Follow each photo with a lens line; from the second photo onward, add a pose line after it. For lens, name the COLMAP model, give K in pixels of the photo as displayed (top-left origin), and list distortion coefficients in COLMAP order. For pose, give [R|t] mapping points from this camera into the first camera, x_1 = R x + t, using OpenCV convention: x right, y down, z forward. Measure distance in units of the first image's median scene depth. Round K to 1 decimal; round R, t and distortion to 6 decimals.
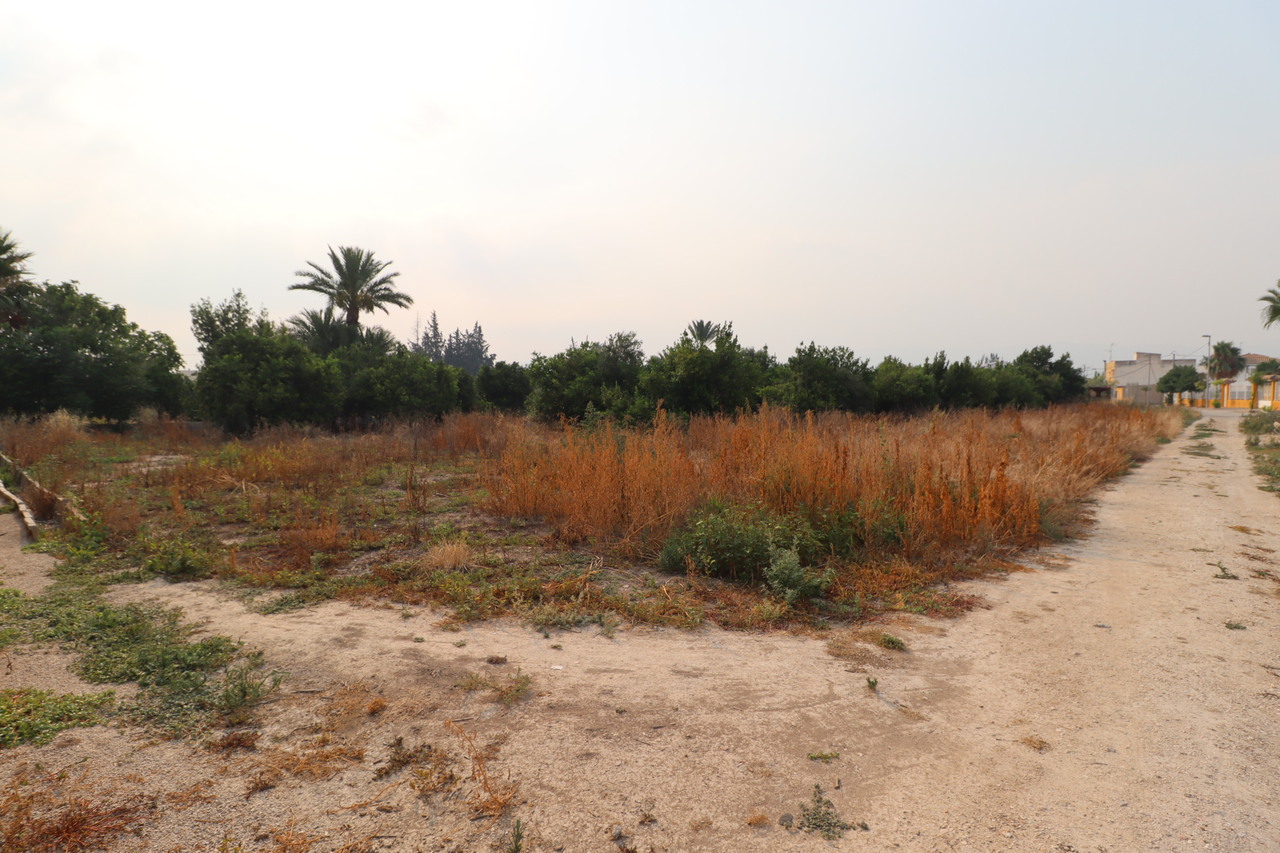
lens RADIAL K [[605.3, 0, 641.9], [0, 605.3, 425.6], [0, 0, 1]] dist [-0.007707, 0.000416]
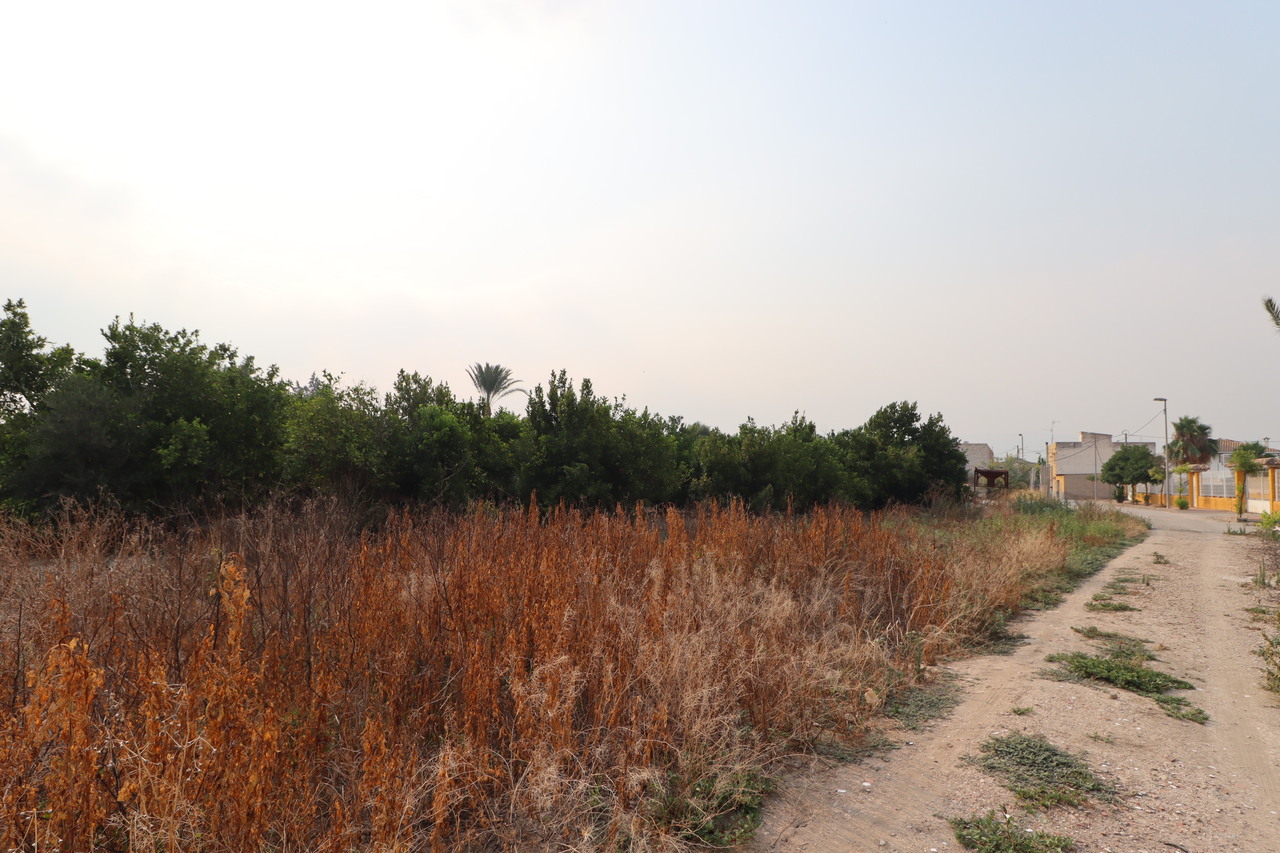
lens RADIAL K [[605.3, 0, 639.9], [0, 605.3, 428.7], [0, 0, 1]] dist [-0.007707, 0.000416]
pose [[0.999135, 0.034690, 0.022916, 0.327857], [-0.031665, 0.992117, -0.121247, -0.017090], [-0.026942, 0.120416, 0.992358, 0.336114]]
